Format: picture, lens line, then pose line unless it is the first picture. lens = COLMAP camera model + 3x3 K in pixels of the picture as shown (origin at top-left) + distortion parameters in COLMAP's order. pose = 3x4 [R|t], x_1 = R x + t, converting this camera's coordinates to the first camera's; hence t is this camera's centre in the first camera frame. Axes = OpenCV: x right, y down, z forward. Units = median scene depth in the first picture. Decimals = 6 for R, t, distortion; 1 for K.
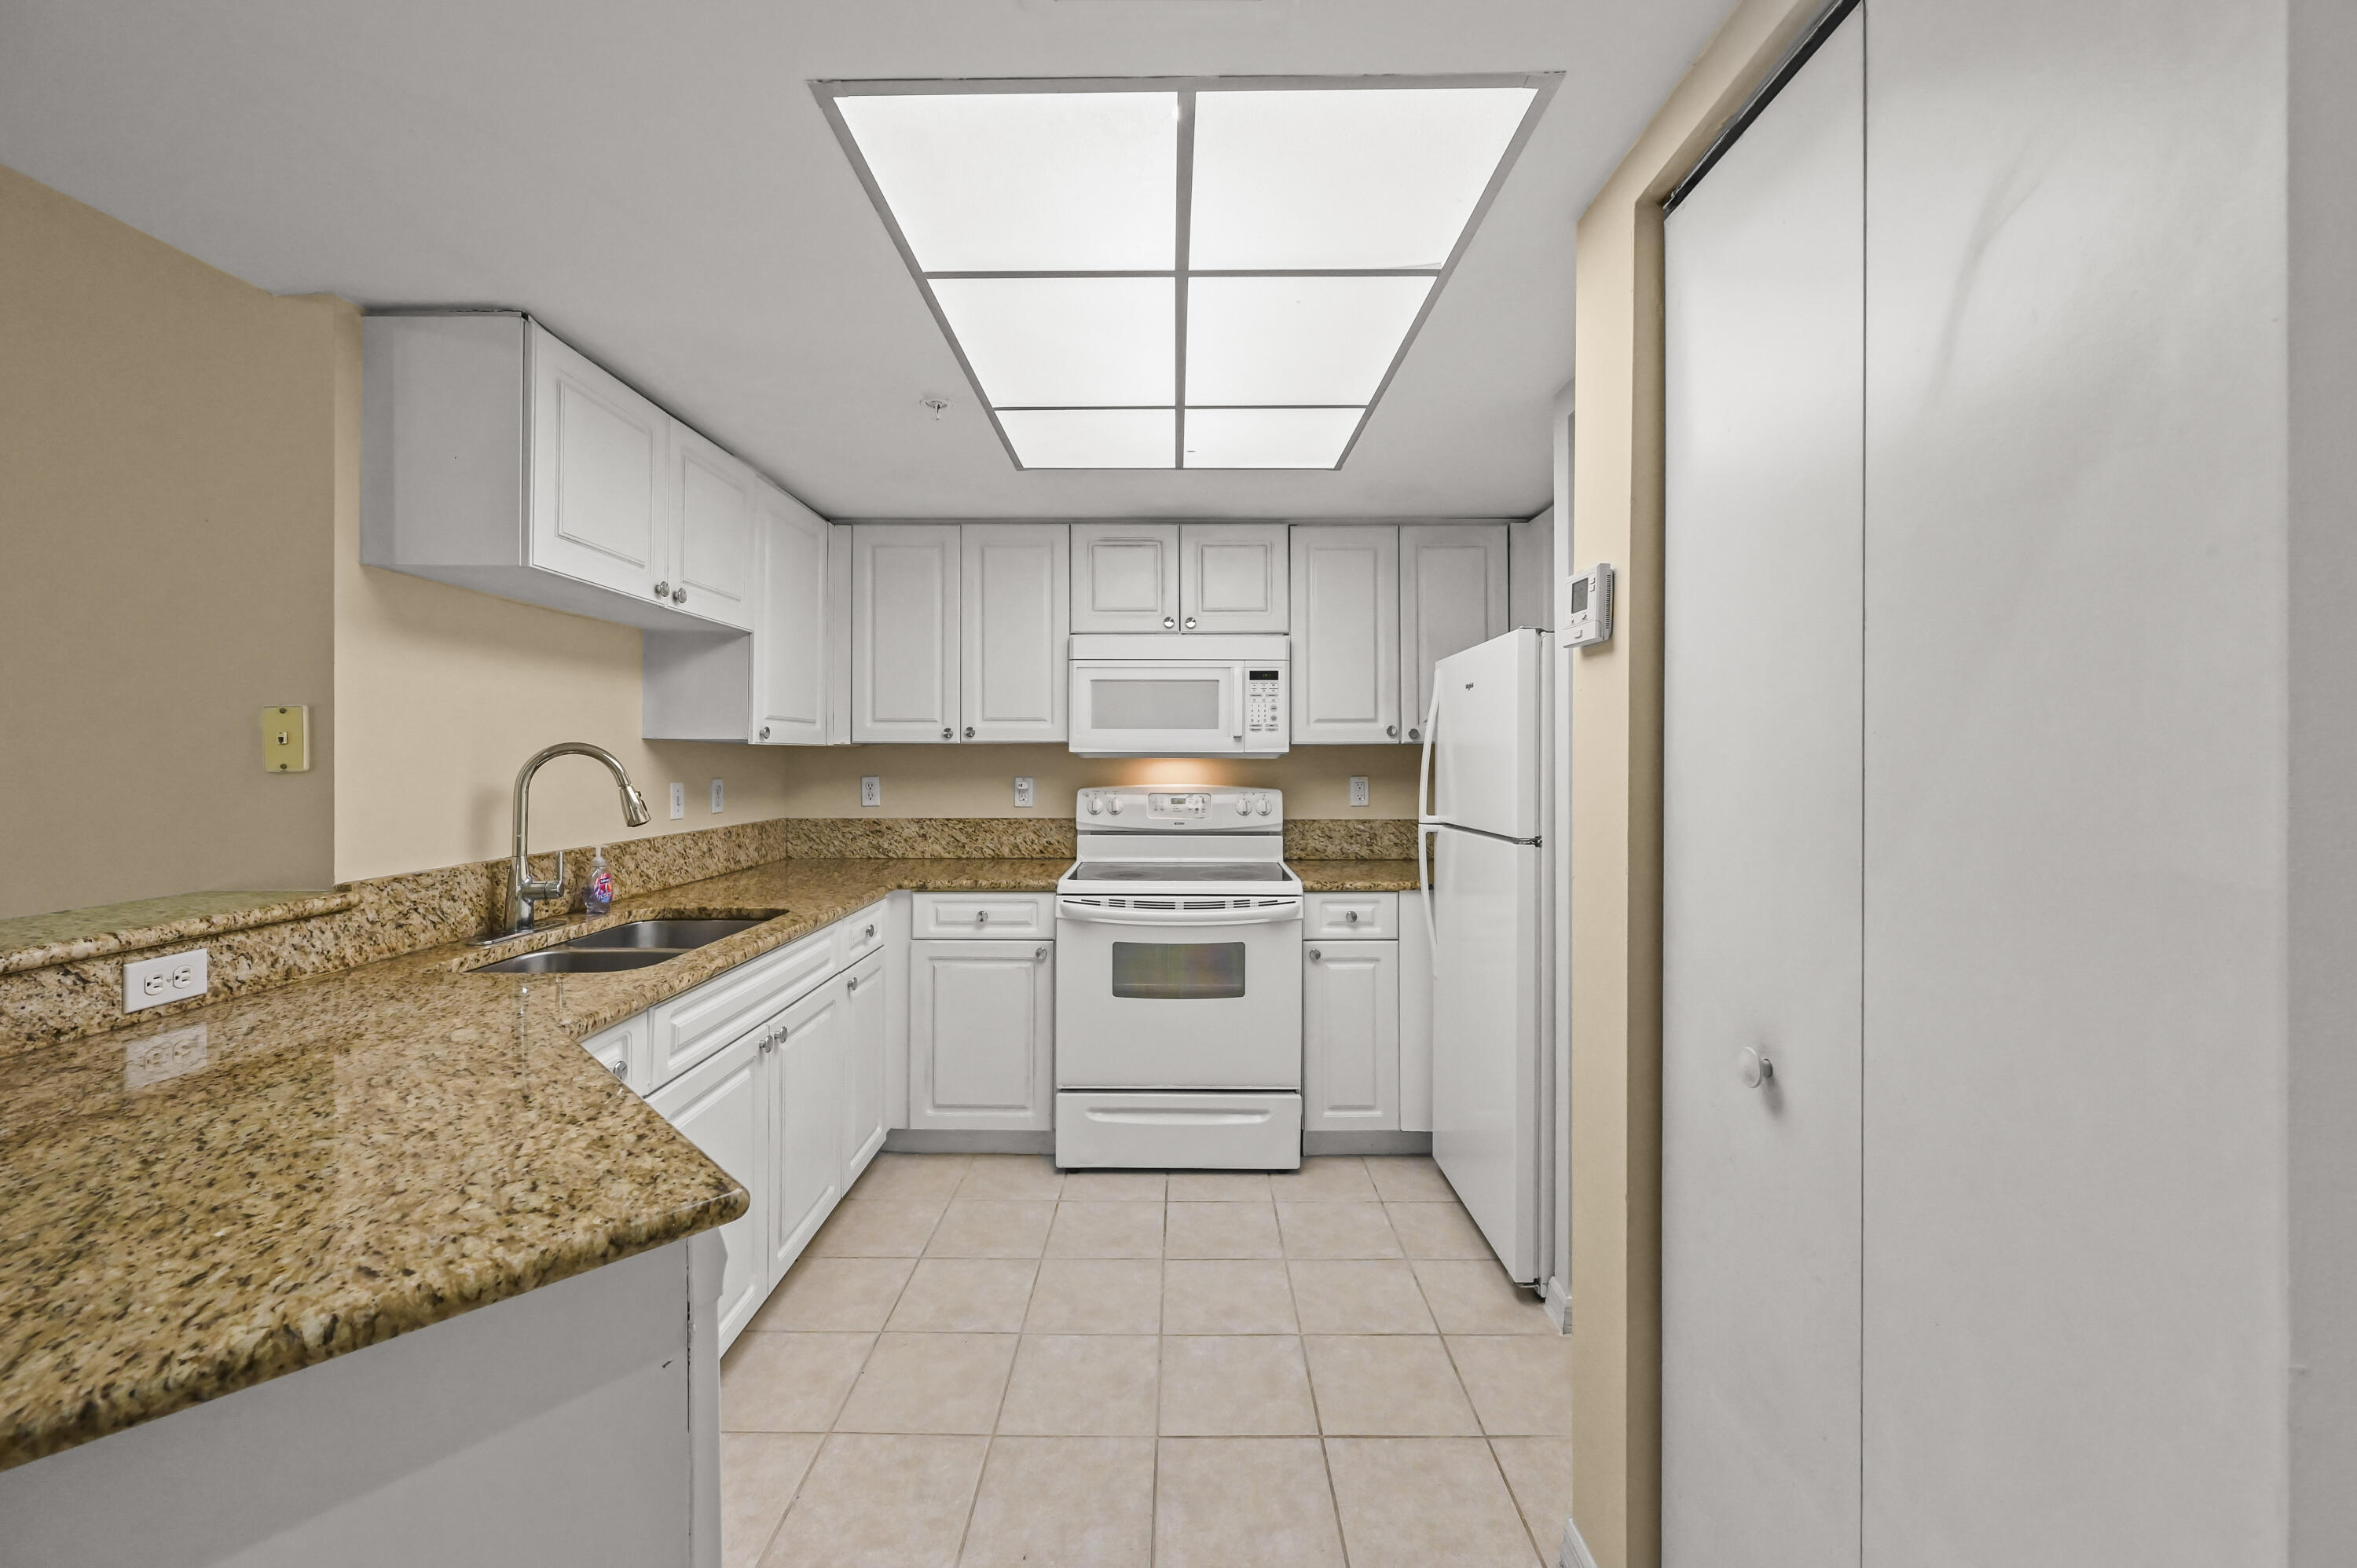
lens RADIAL K [[932.1, 0, 1178.9], [0, 932.1, 758.8], [0, 0, 1]] dist [-0.002706, 0.000210]
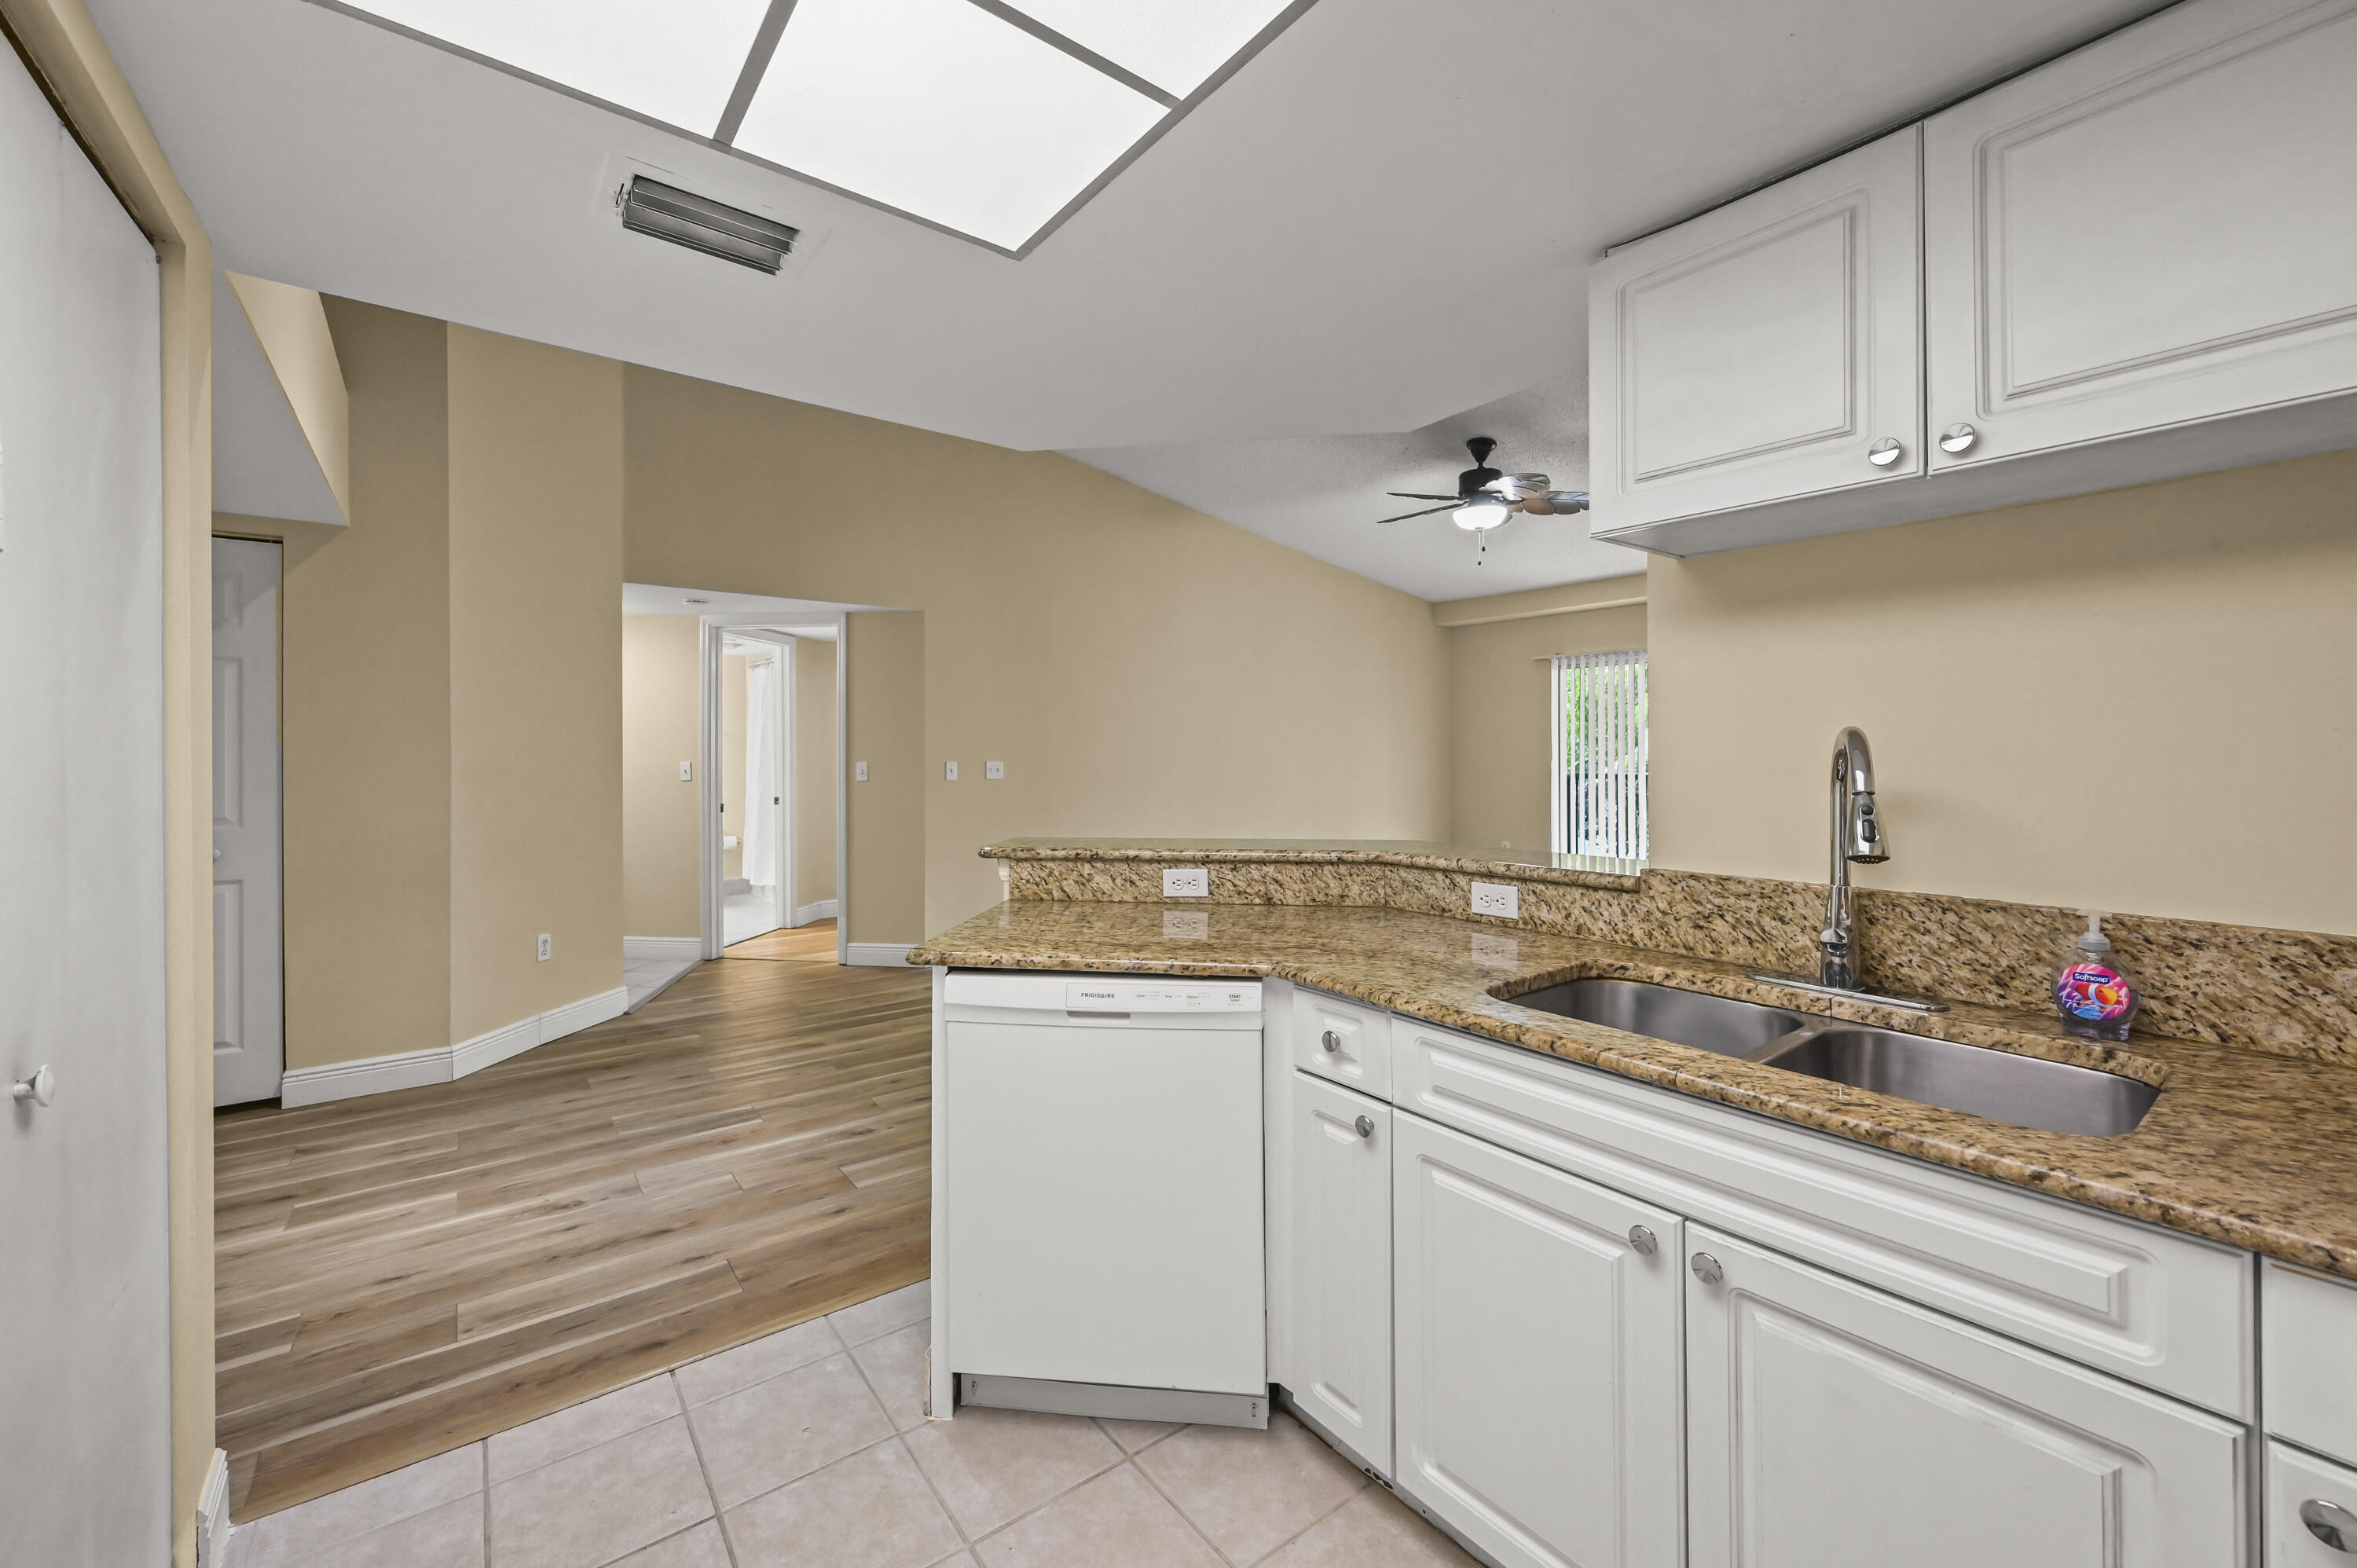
lens RADIAL K [[932.1, 0, 1179.4], [0, 932.1, 749.5], [0, 0, 1]] dist [-0.002706, 0.000210]
pose [[-0.797297, 0.002094, -0.603583, 0.099195], [0.003393, 0.999994, -0.001013, -0.001409], [0.603578, -0.002856, -0.797299, 0.894801]]
